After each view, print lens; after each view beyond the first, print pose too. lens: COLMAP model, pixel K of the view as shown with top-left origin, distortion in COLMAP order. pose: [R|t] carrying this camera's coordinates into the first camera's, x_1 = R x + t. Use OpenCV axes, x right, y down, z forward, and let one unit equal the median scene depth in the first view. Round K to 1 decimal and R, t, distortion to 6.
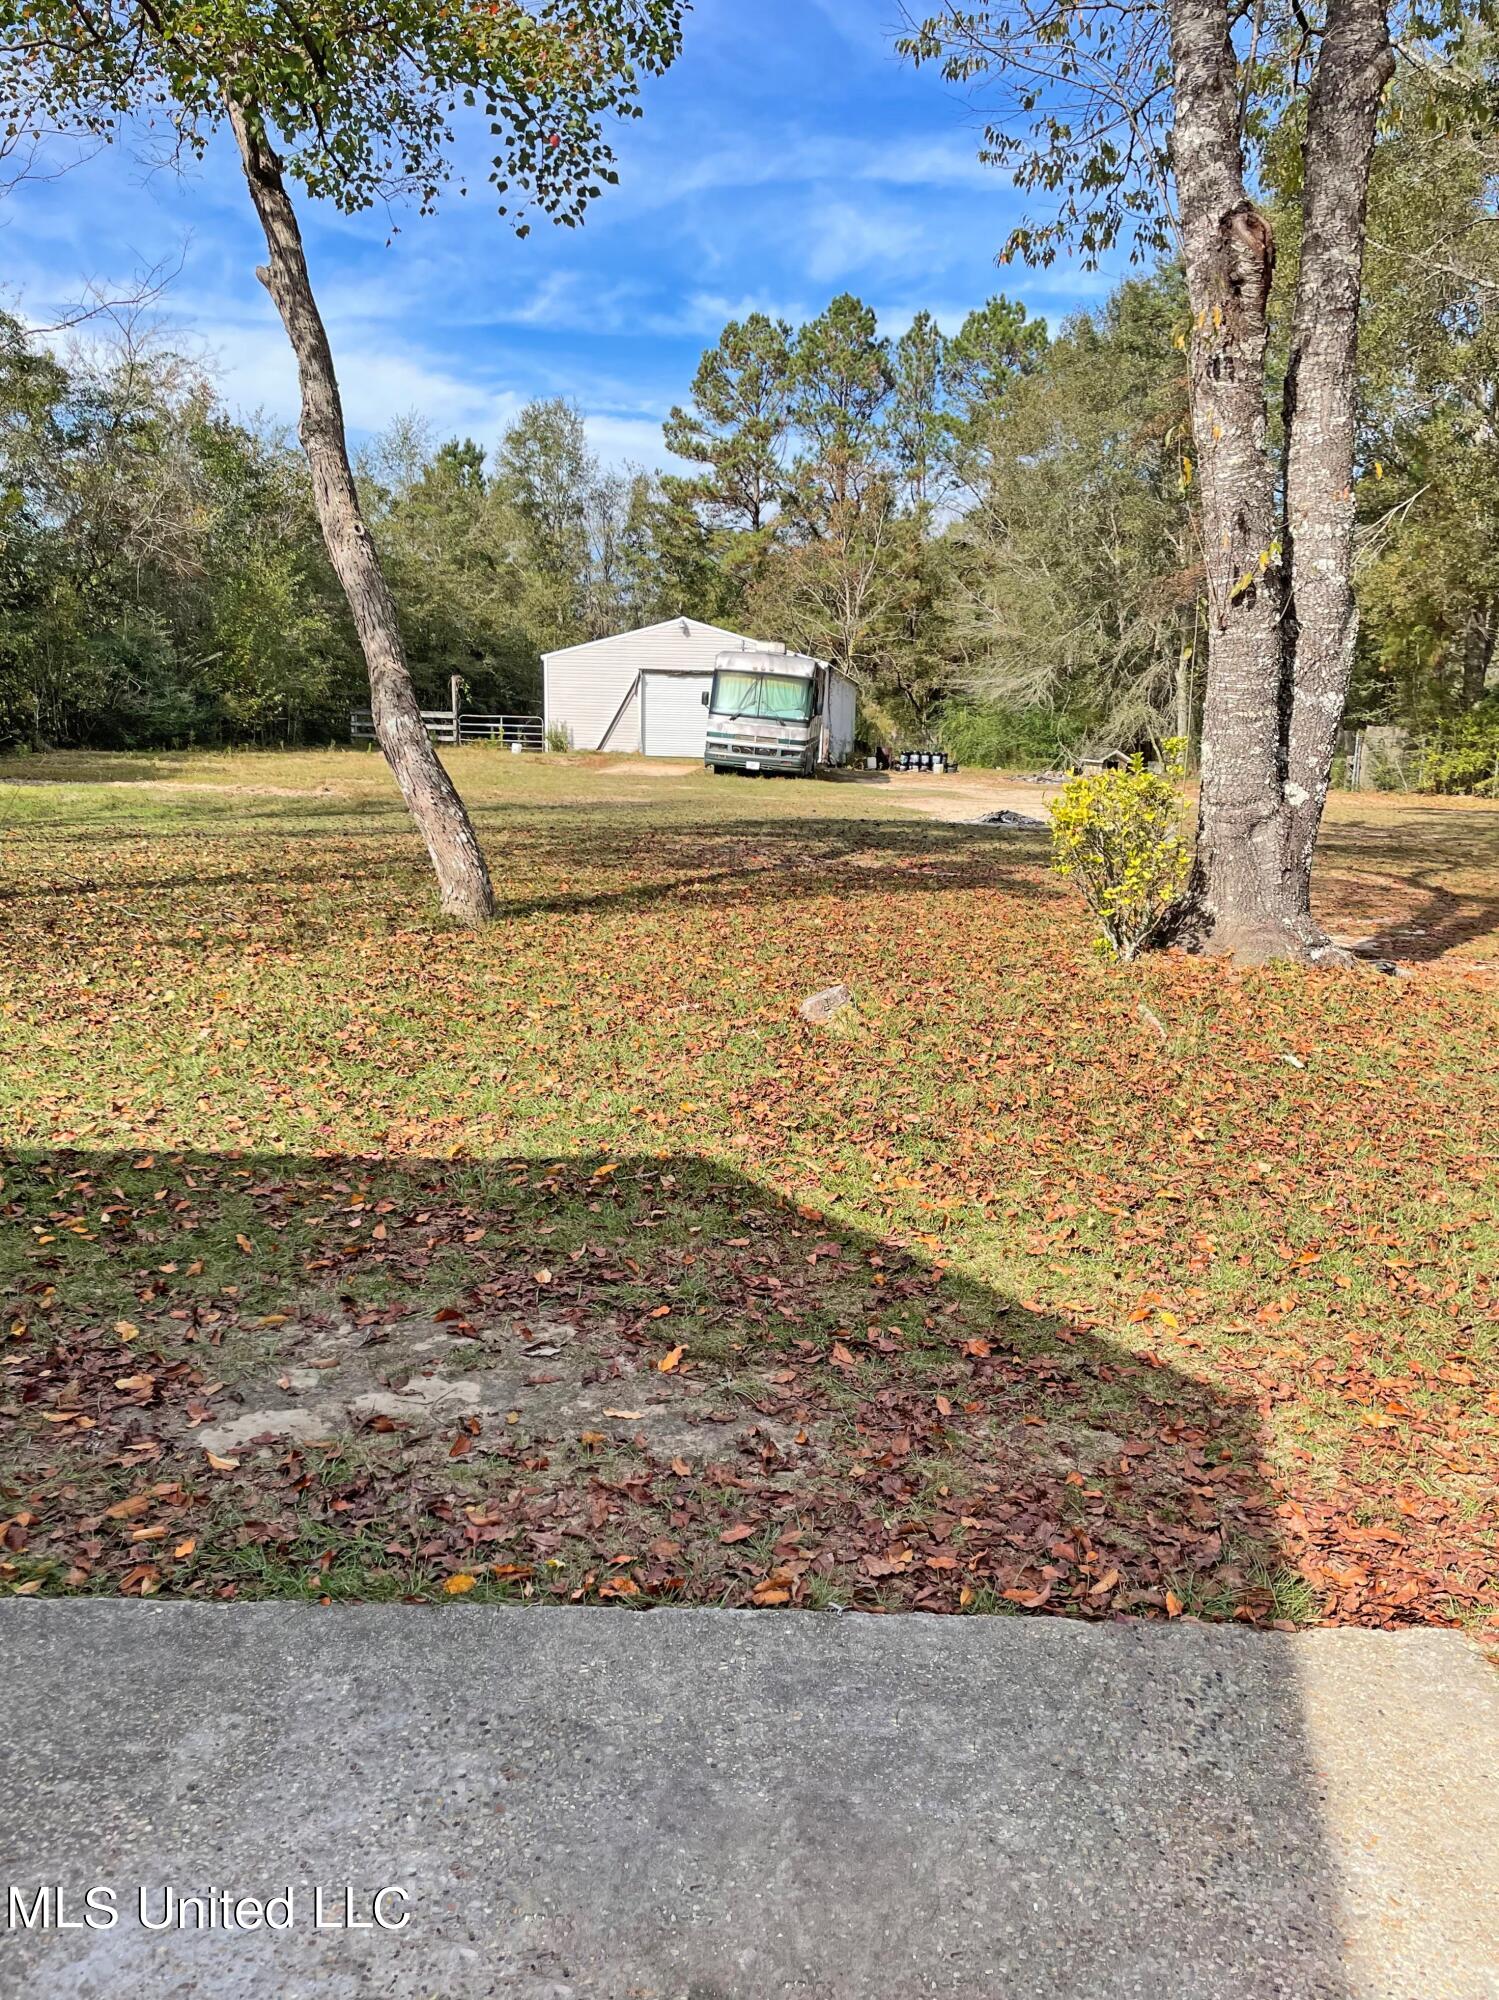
lens RADIAL K [[1520.2, 0, 749.5], [0, 1520.2, 1000.0], [0, 0, 1]] dist [0.009322, -0.059864]
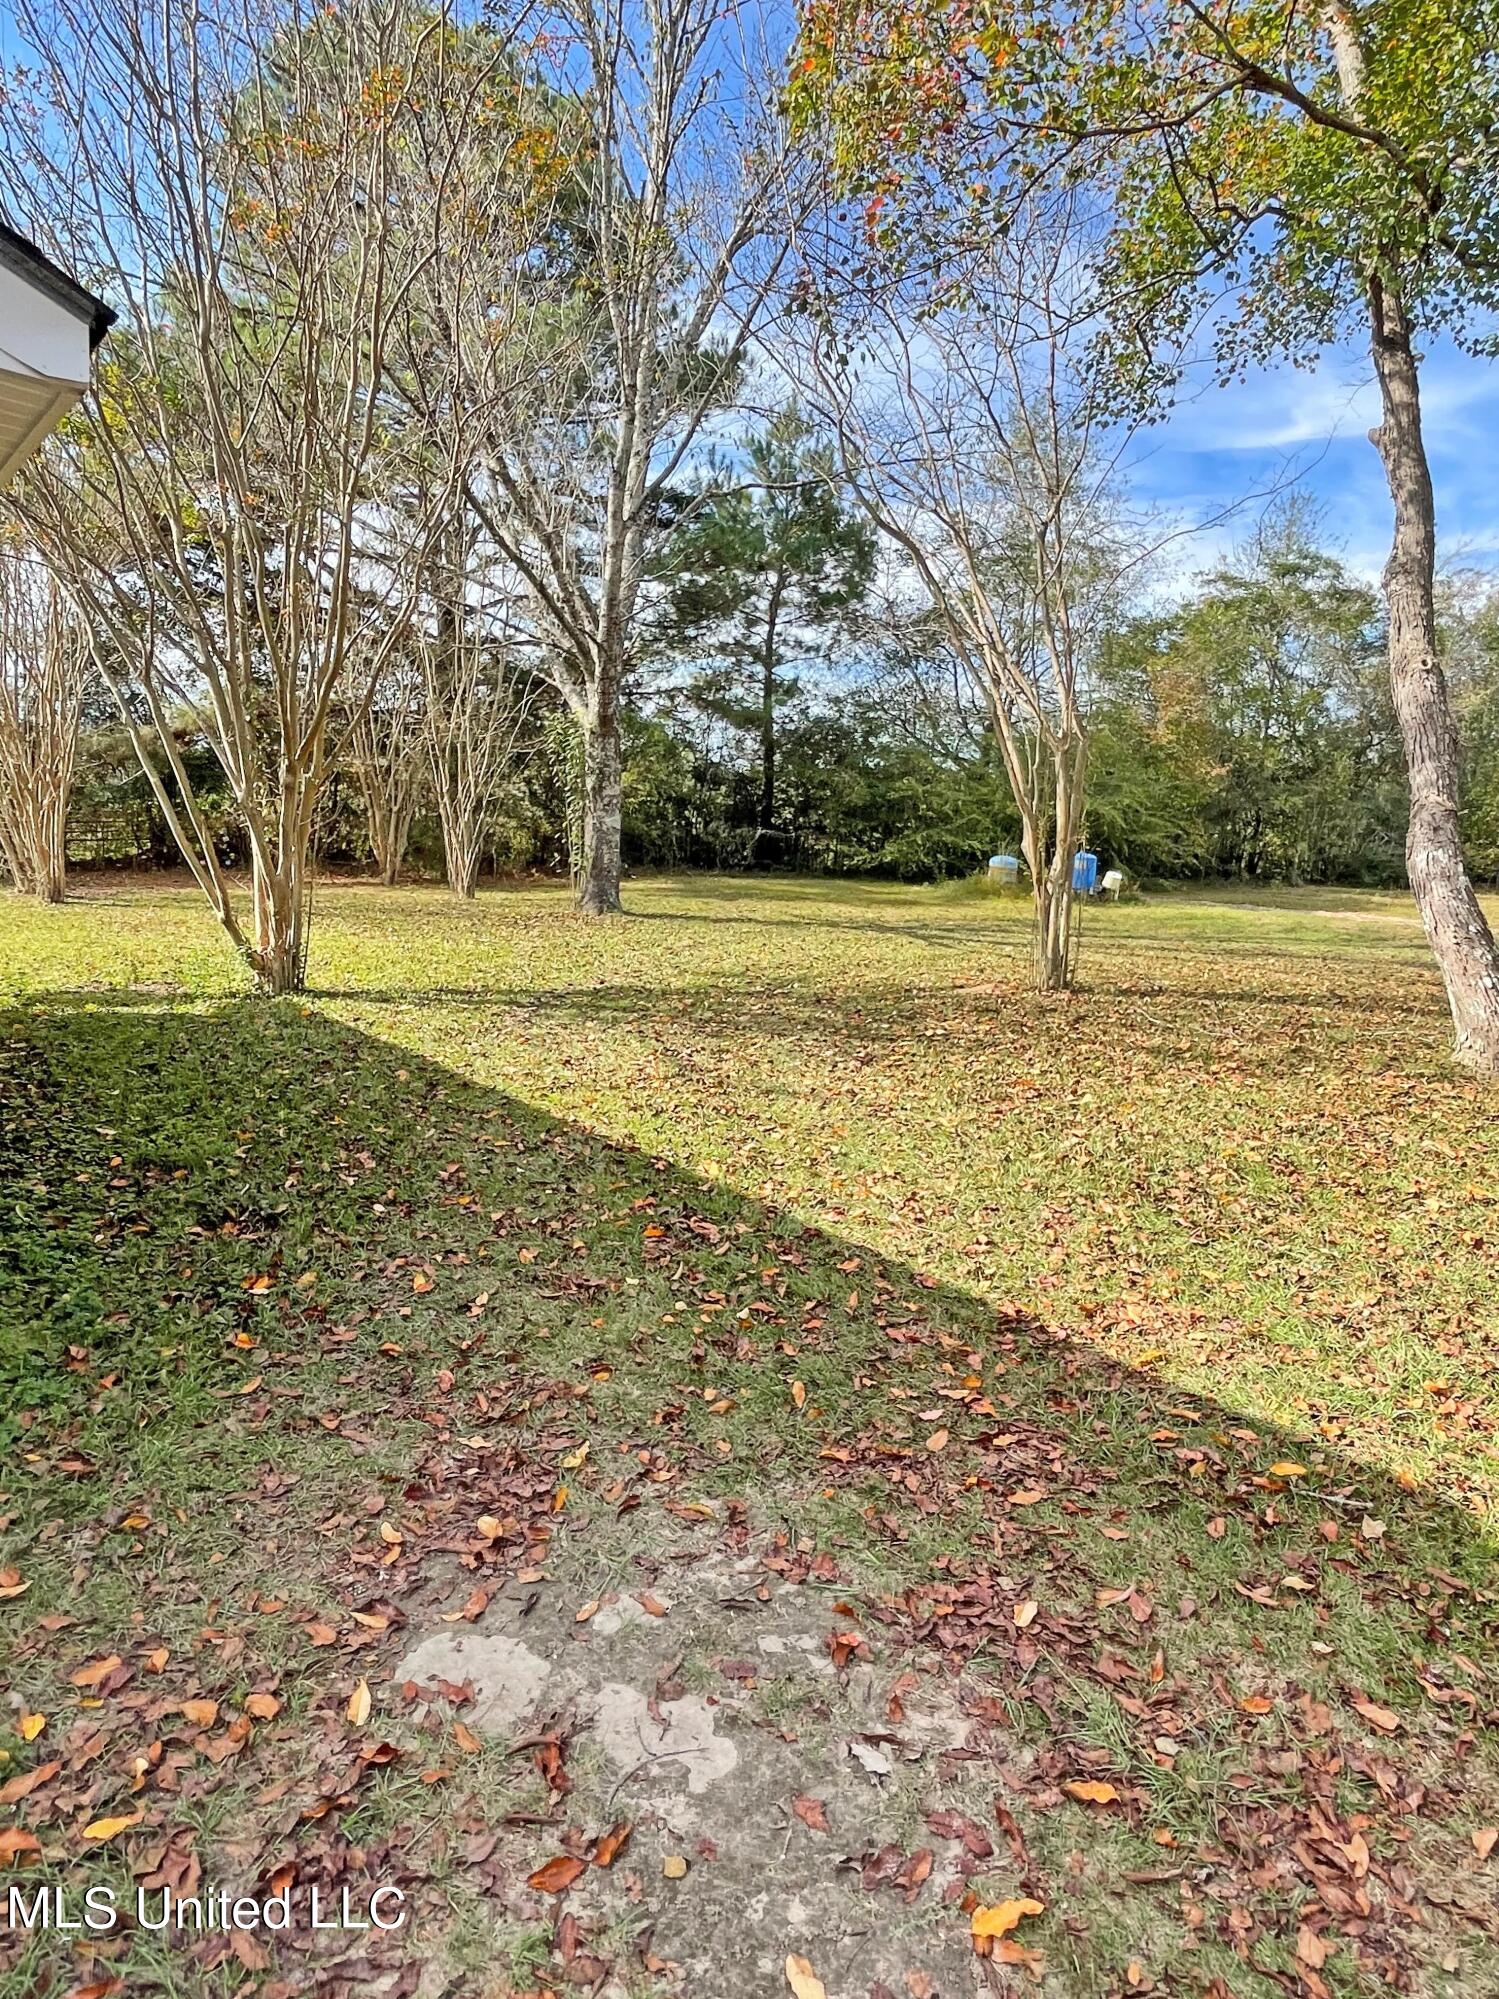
lens RADIAL K [[1133.7, 0, 749.5], [0, 1133.7, 999.5], [0, 0, 1]] dist [-0.014551, -0.000643]
pose [[0.616209, 0.109642, -0.779914, 0.064823], [-0.158472, 0.987270, 0.013585, -0.033641], [0.771475, 0.115223, 0.625740, 0.223531]]
